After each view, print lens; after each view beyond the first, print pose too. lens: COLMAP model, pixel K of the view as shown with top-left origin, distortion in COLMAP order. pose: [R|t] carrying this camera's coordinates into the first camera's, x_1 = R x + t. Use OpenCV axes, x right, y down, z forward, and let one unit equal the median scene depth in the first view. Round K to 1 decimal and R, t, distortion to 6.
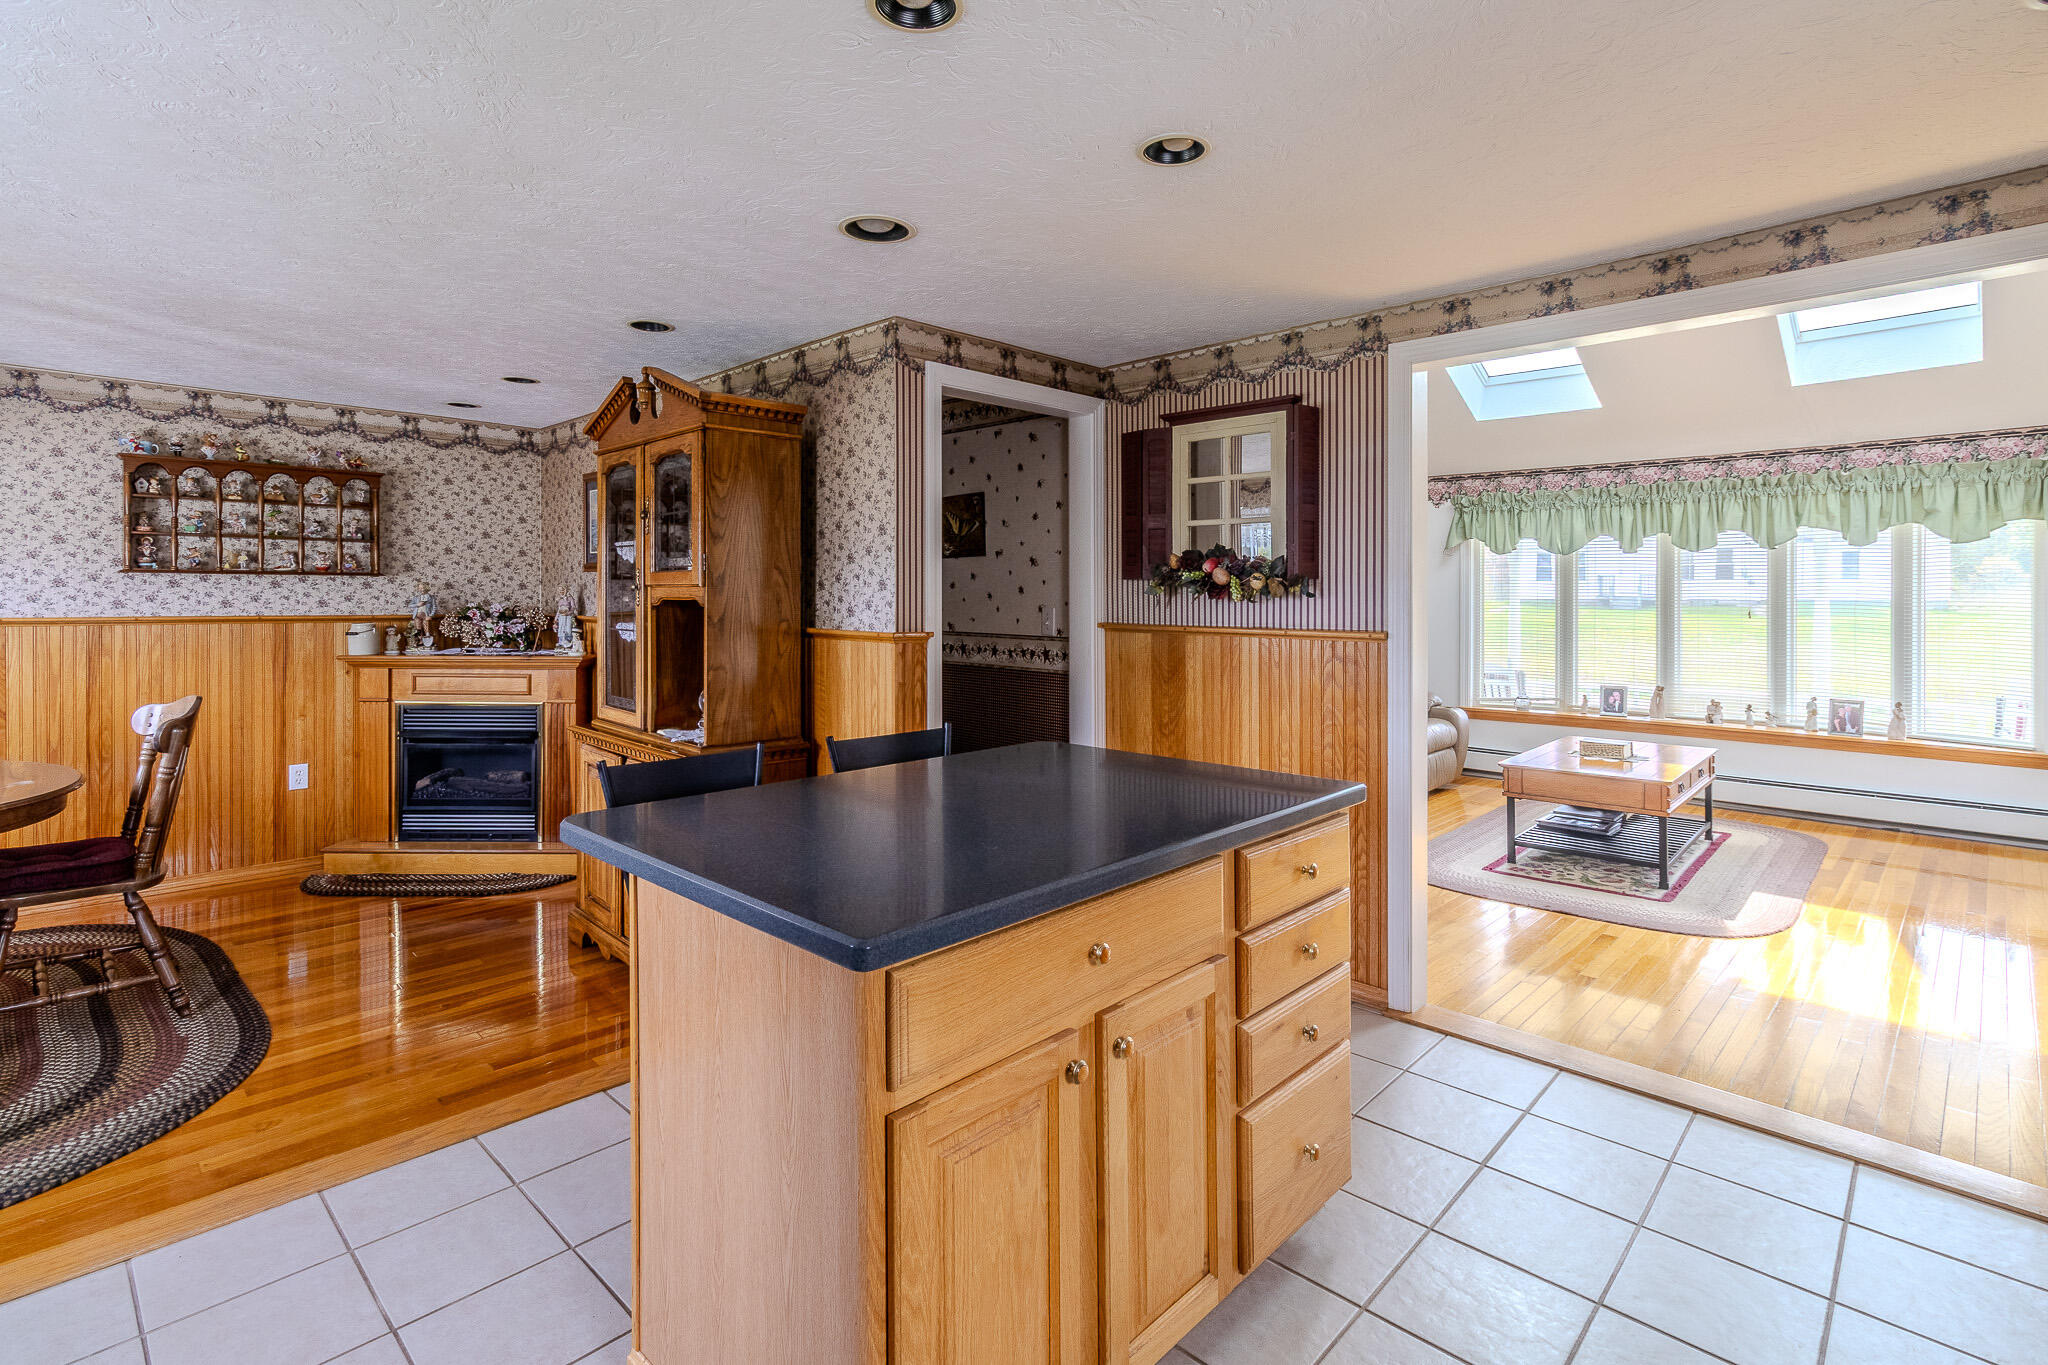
lens RADIAL K [[978.4, 0, 1030.0], [0, 978.4, 604.3], [0, 0, 1]] dist [0.001170, 0.001295]
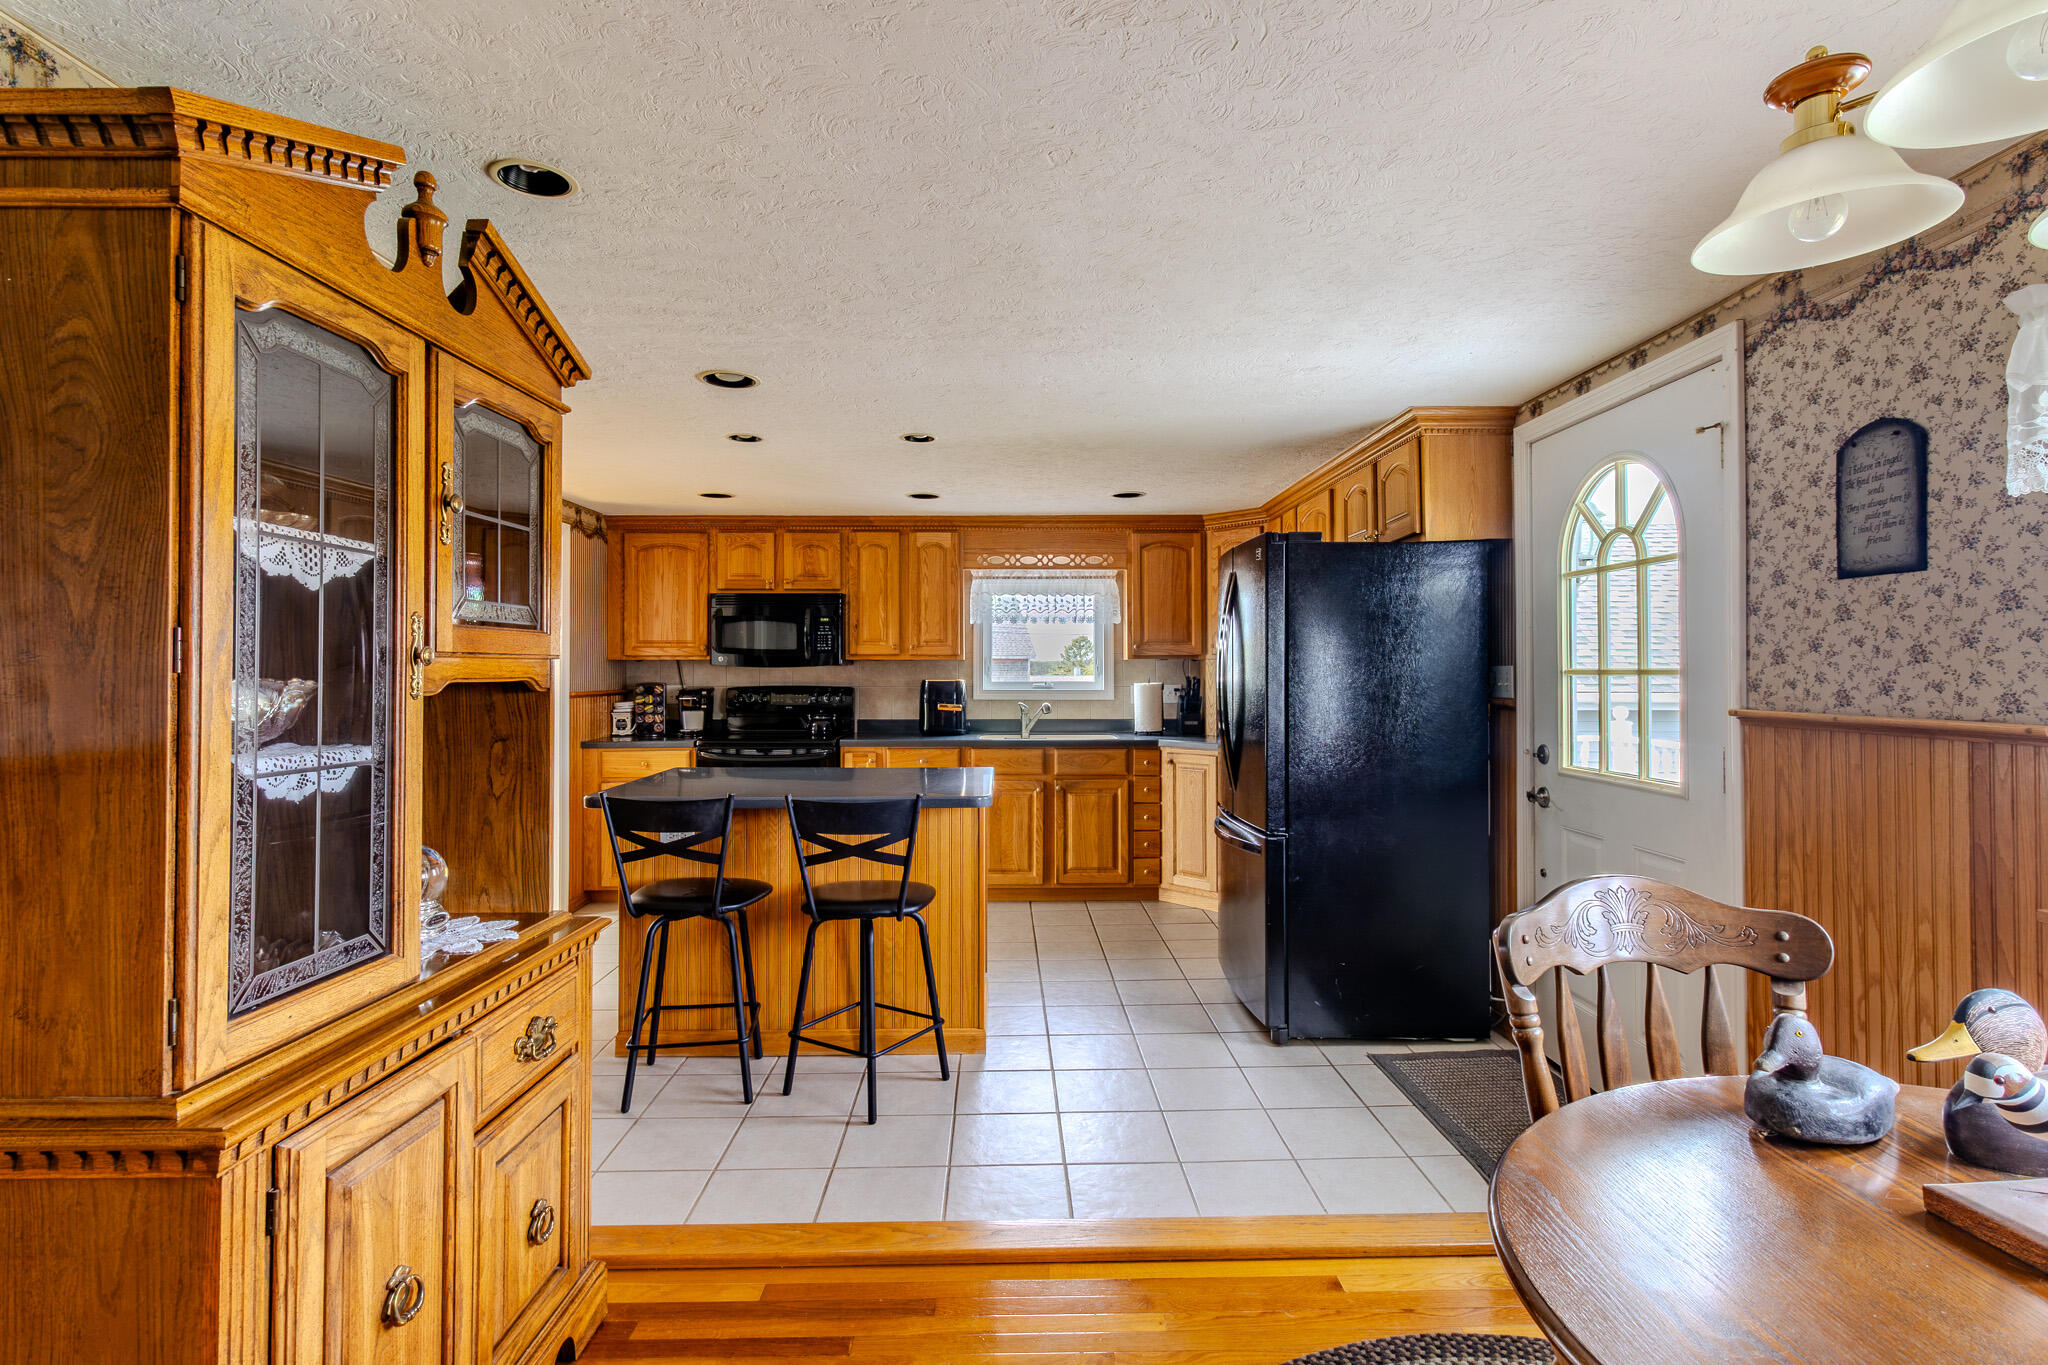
lens RADIAL K [[985.4, 0, 1034.2], [0, 985.4, 648.2], [0, 0, 1]] dist [0.003760, 0.000706]
pose [[-0.715250, 0.015160, 0.698704, -0.874737], [0.006758, 0.999868, -0.014776, -0.011742], [-0.698836, -0.005847, -0.715258, 1.084276]]
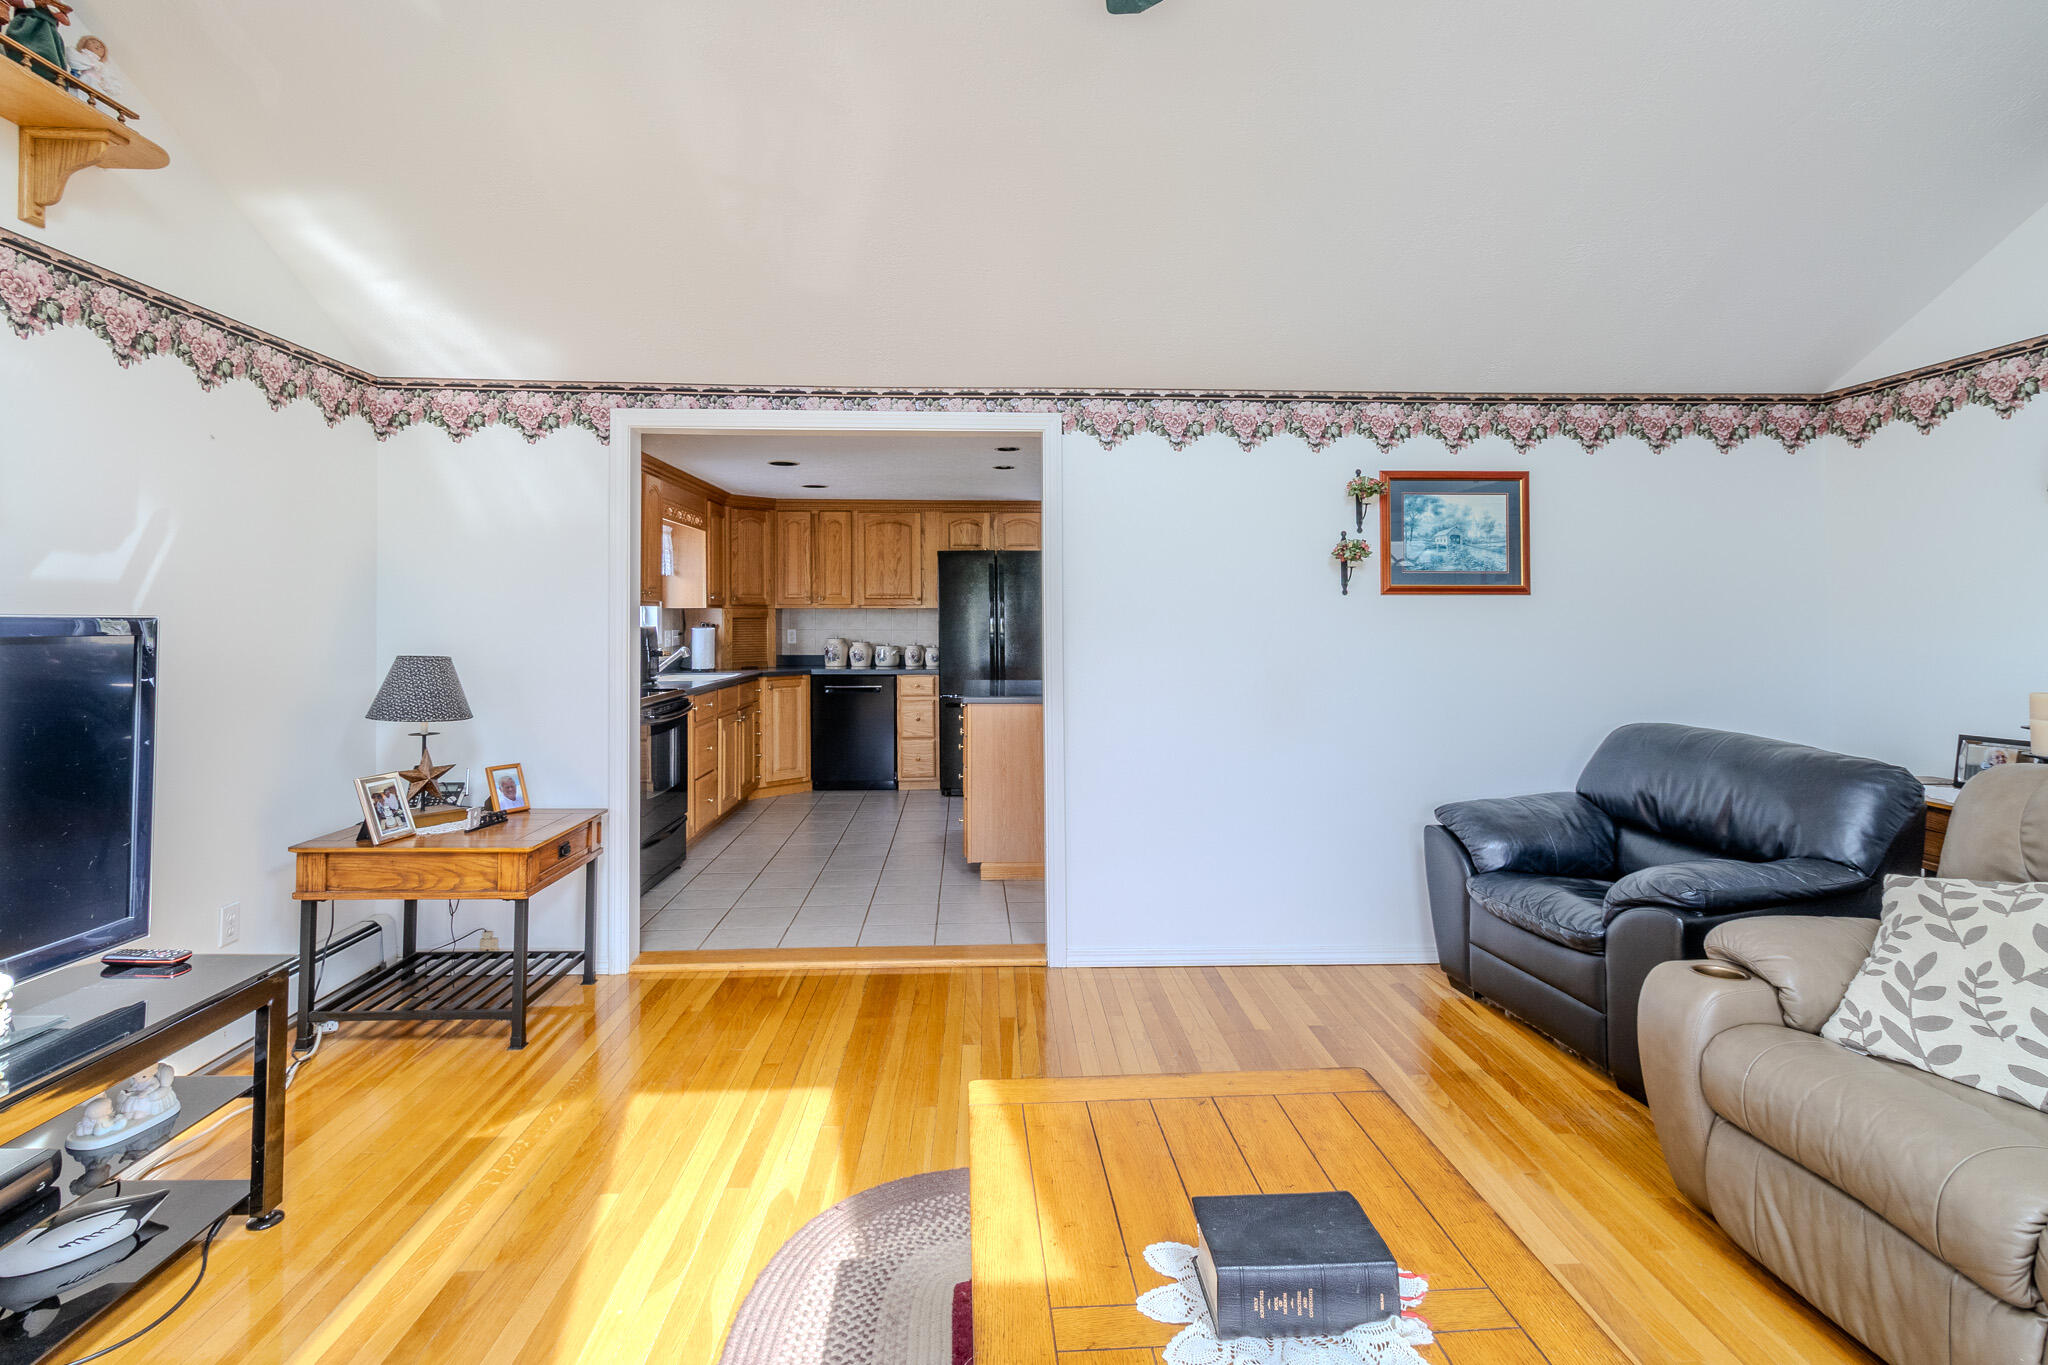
lens RADIAL K [[978.4, 0, 1030.0], [0, 978.4, 604.3], [0, 0, 1]] dist [0.001170, 0.001295]
pose [[-0.679199, -0.008967, -0.733900, 1.126466], [-0.005304, 0.999959, -0.007309, -0.013526], [0.733935, -0.001072, -0.679218, 1.562588]]
